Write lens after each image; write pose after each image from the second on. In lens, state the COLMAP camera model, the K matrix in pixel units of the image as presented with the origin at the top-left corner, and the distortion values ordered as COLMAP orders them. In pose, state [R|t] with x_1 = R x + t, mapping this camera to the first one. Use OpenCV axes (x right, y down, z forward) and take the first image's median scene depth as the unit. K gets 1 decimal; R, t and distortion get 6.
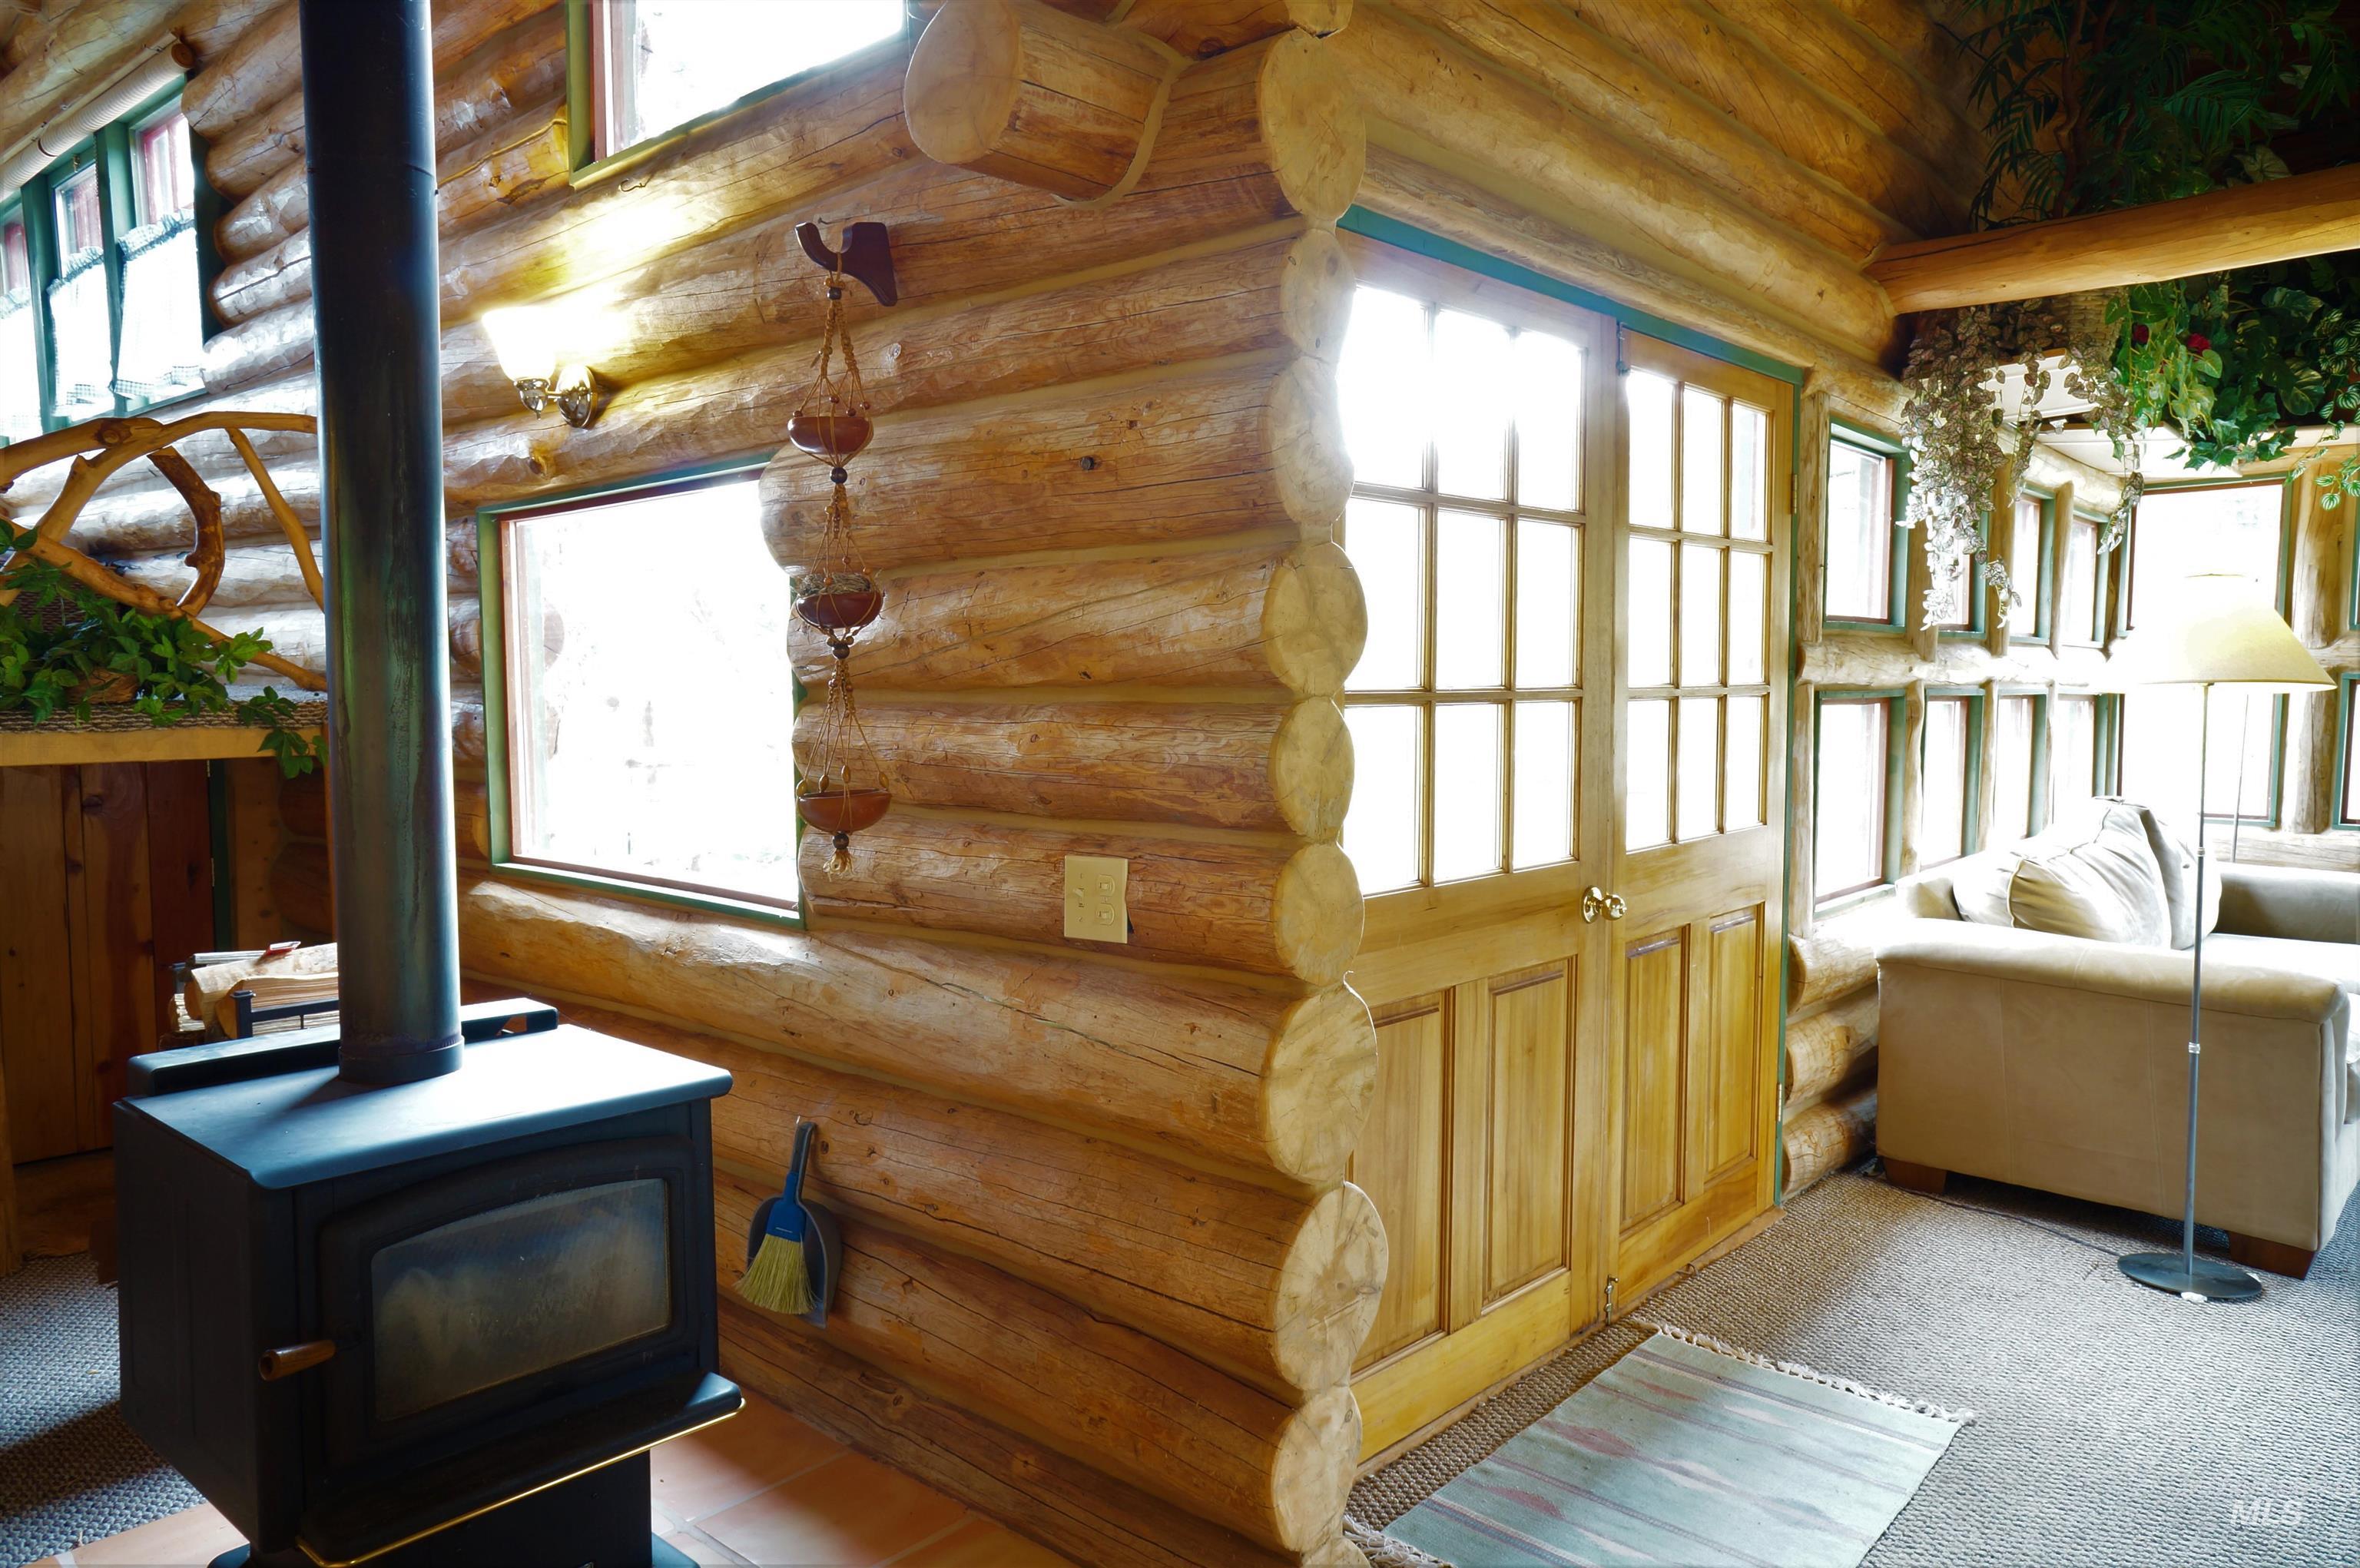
lens RADIAL K [[1609.3, 0, 1180.0], [0, 1609.3, 784.0], [0, 0, 1]] dist [-0.061463, 0.101034]
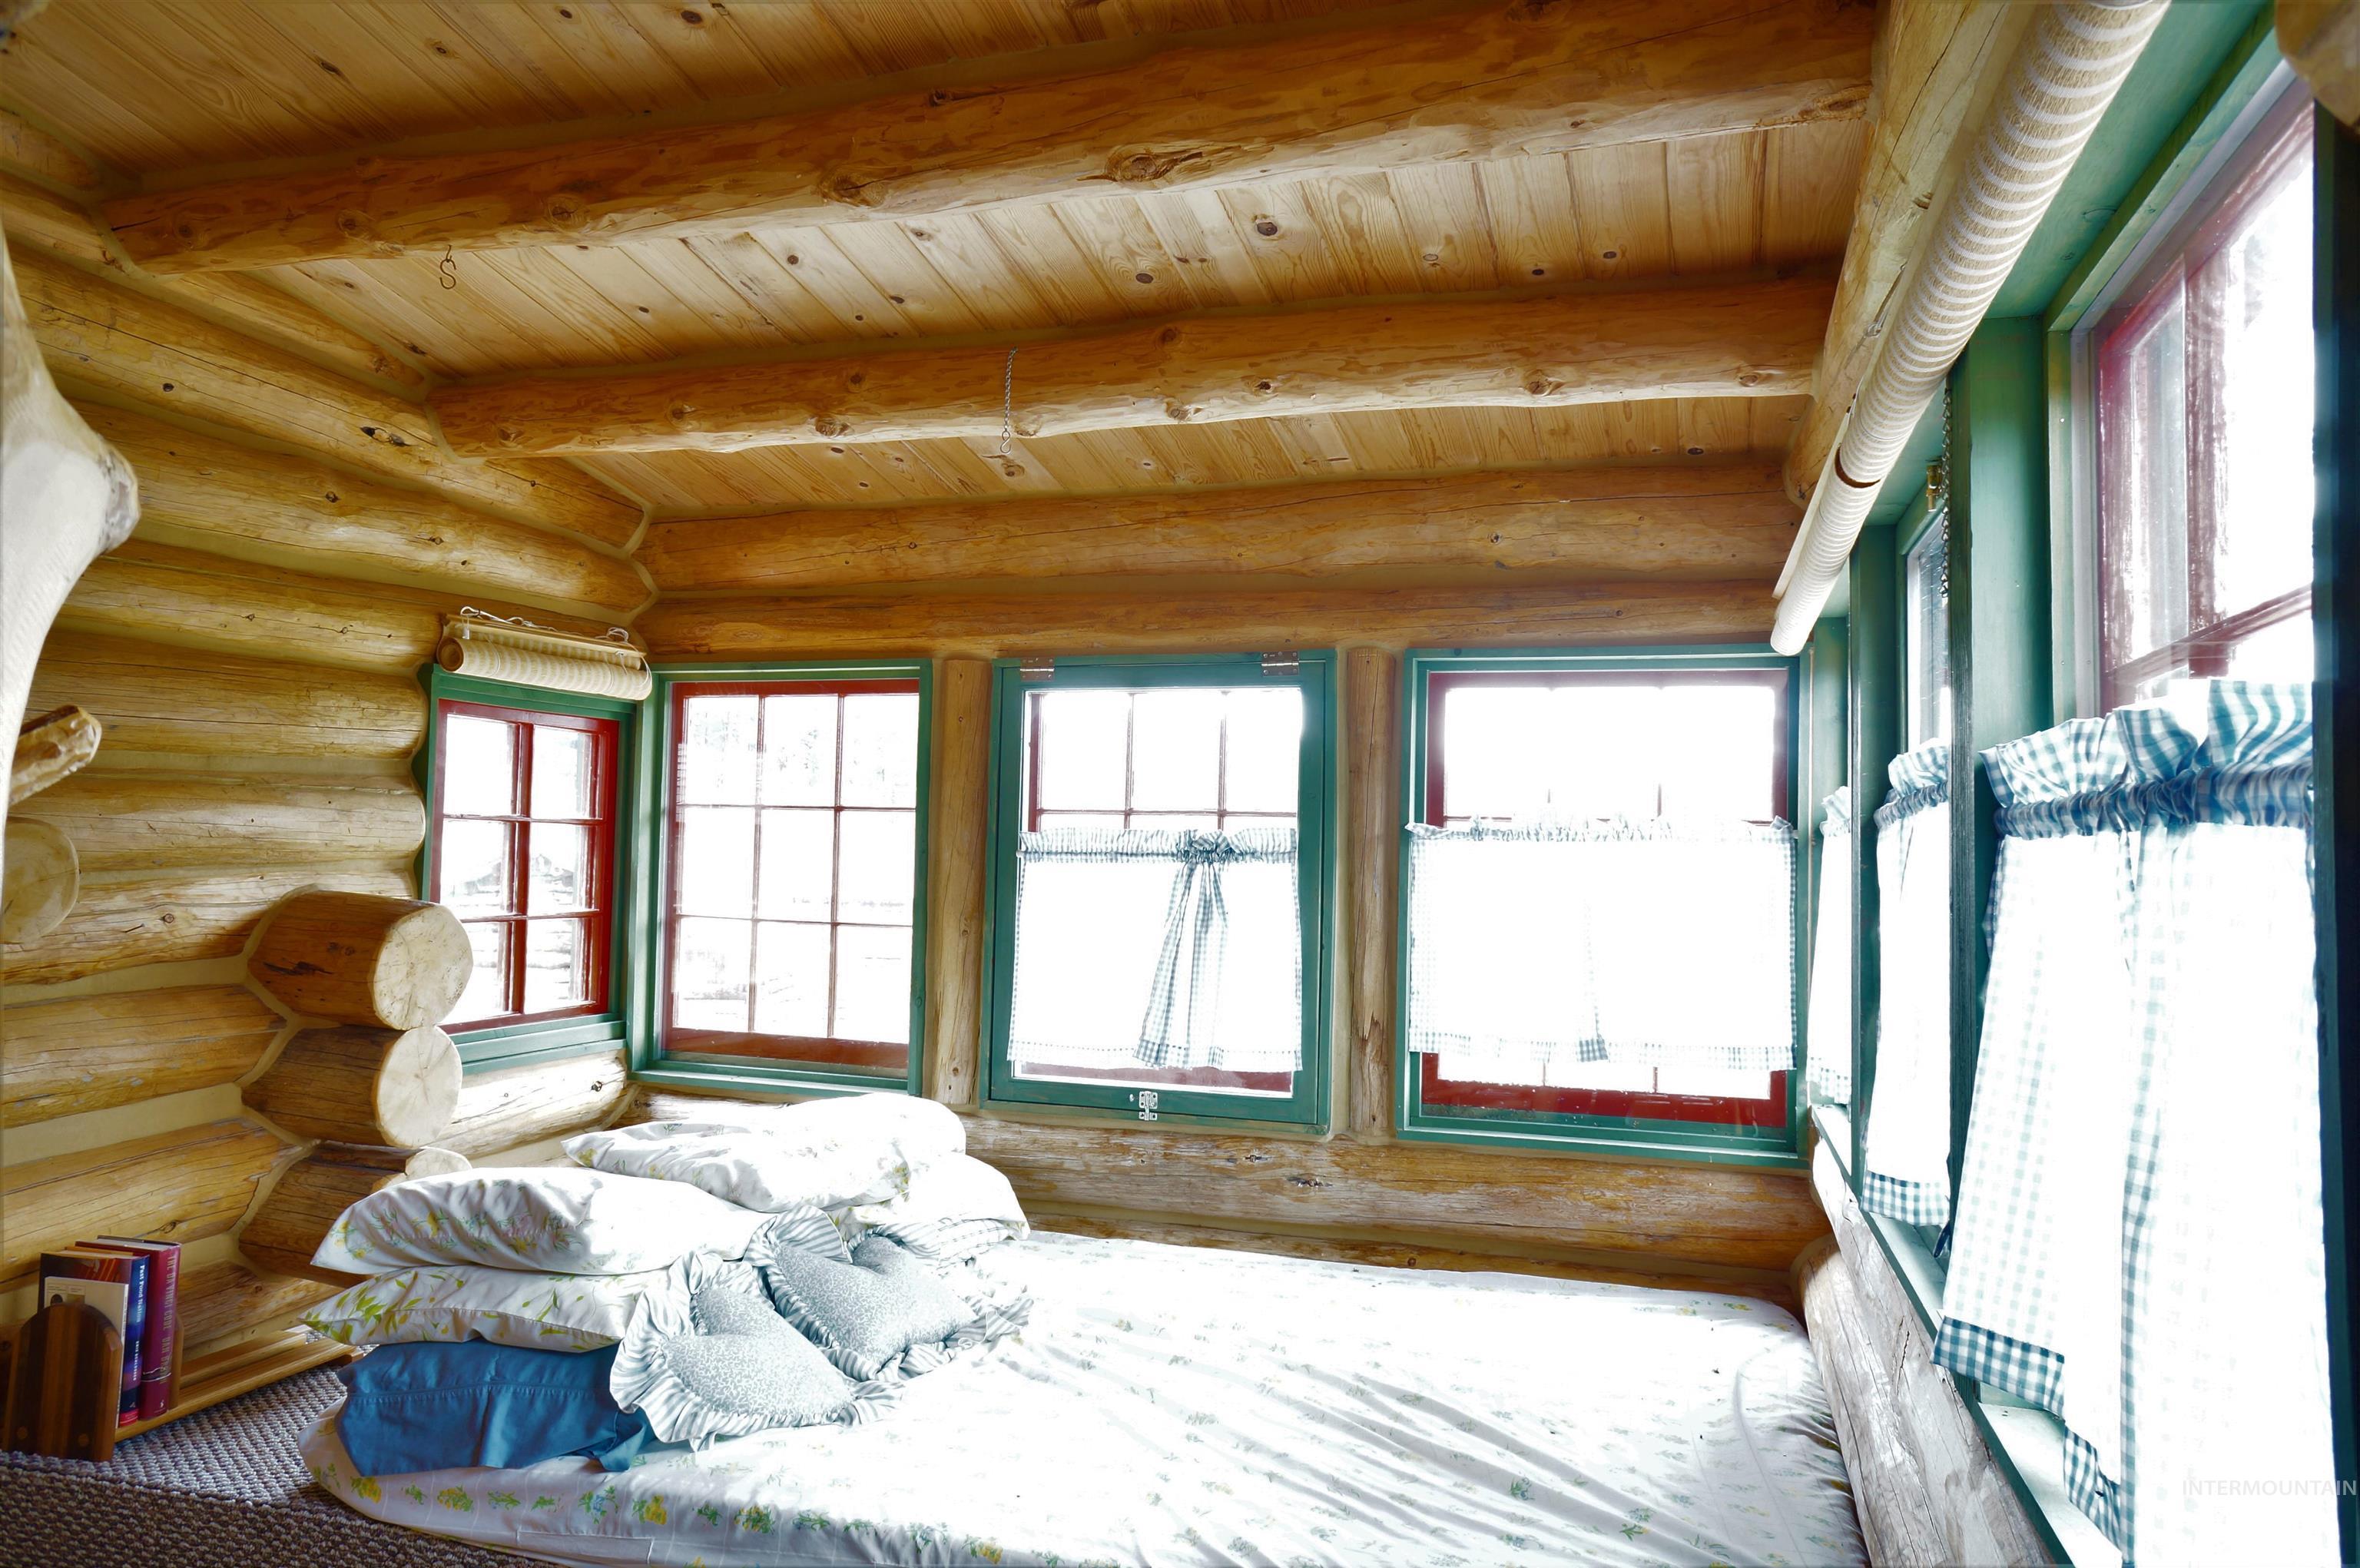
lens RADIAL K [[1609.3, 0, 1180.0], [0, 1609.3, 784.0], [0, 0, 1]] dist [-0.061463, 0.101034]
pose [[0.427633, -0.032804, -0.903357, -0.489207], [-0.083113, 0.993681, -0.075428, -0.307251], [0.900124, 0.107336, 0.422204, 0.782322]]
